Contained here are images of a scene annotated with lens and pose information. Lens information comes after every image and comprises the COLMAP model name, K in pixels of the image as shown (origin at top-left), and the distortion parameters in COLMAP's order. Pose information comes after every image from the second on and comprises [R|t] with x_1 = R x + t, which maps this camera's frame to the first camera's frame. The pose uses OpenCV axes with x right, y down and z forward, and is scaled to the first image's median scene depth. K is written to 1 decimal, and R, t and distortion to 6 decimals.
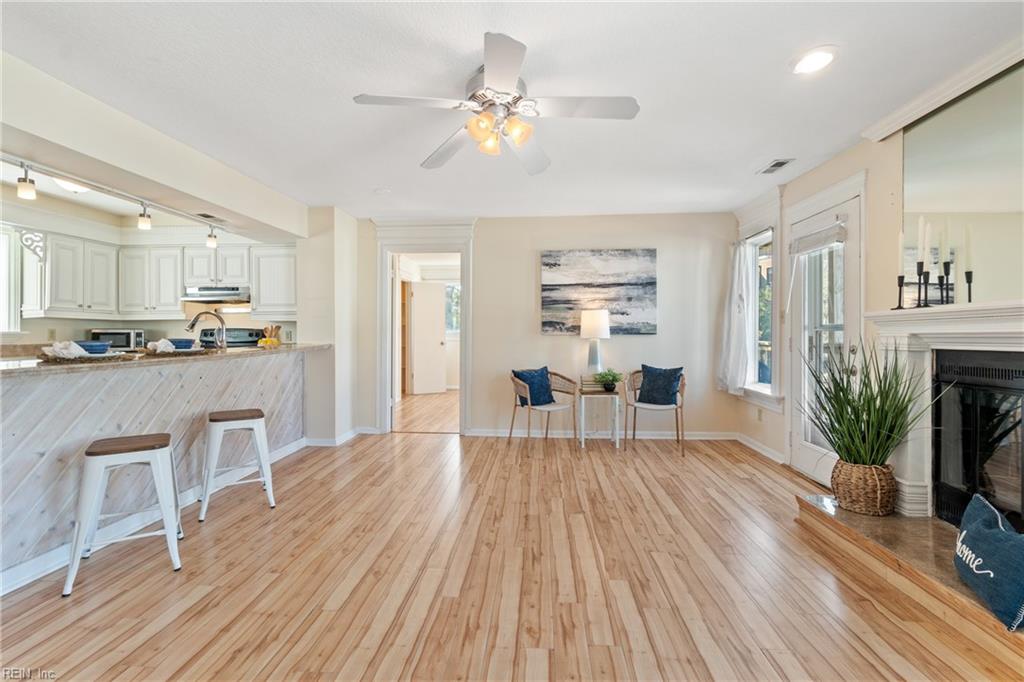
lens RADIAL K [[444.6, 0, 510.8], [0, 444.6, 331.9], [0, 0, 1]] dist [-0.009828, 0.002363]
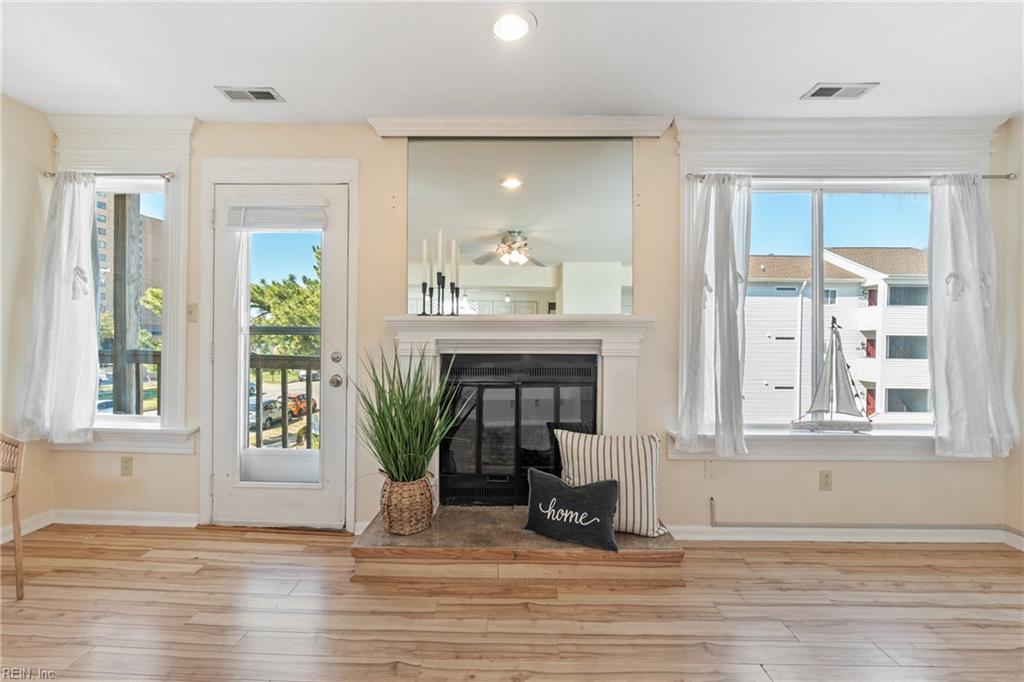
lens RADIAL K [[444.6, 0, 506.7], [0, 444.6, 349.9], [0, 0, 1]] dist [-0.009828, 0.002363]
pose [[-0.049677, -0.010511, 0.998710, -0.117910], [-0.014474, 0.999847, 0.009803, 0.012285], [-0.998660, -0.013969, -0.049821, 0.676049]]
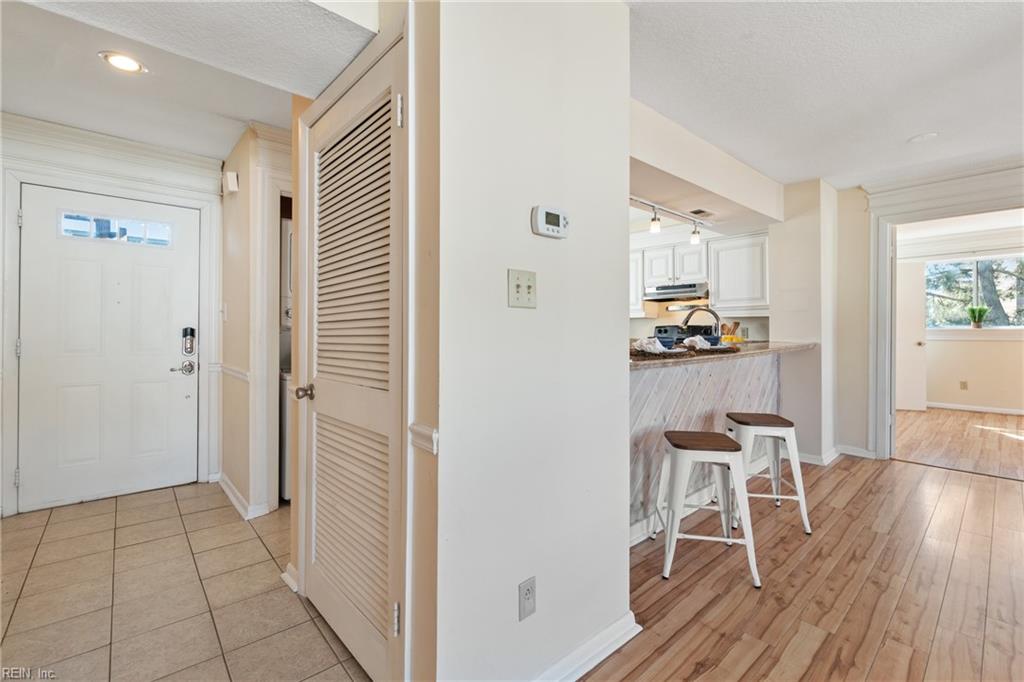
lens RADIAL K [[444.6, 0, 505.0], [0, 444.6, 328.9], [0, 0, 1]] dist [-0.009828, 0.002363]
pose [[0.708479, -0.002094, -0.705729, -0.327517], [0.002026, 0.999998, -0.000934, 0.001099], [0.705729, -0.000768, 0.708482, -0.014242]]
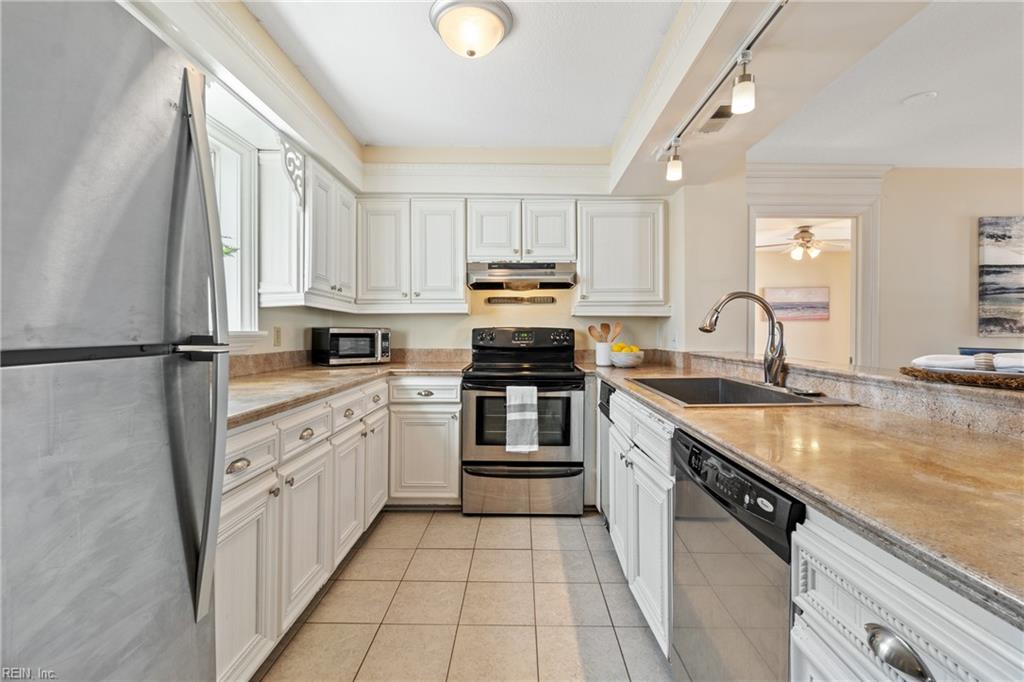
lens RADIAL K [[444.6, 0, 522.8], [0, 444.6, 337.9], [0, 0, 1]] dist [-0.009828, 0.002363]
pose [[0.997386, 0.000256, 0.072262, -1.084085], [-0.000981, 0.999950, 0.010000, 0.002283], [-0.072256, -0.010044, 0.997336, 0.554215]]
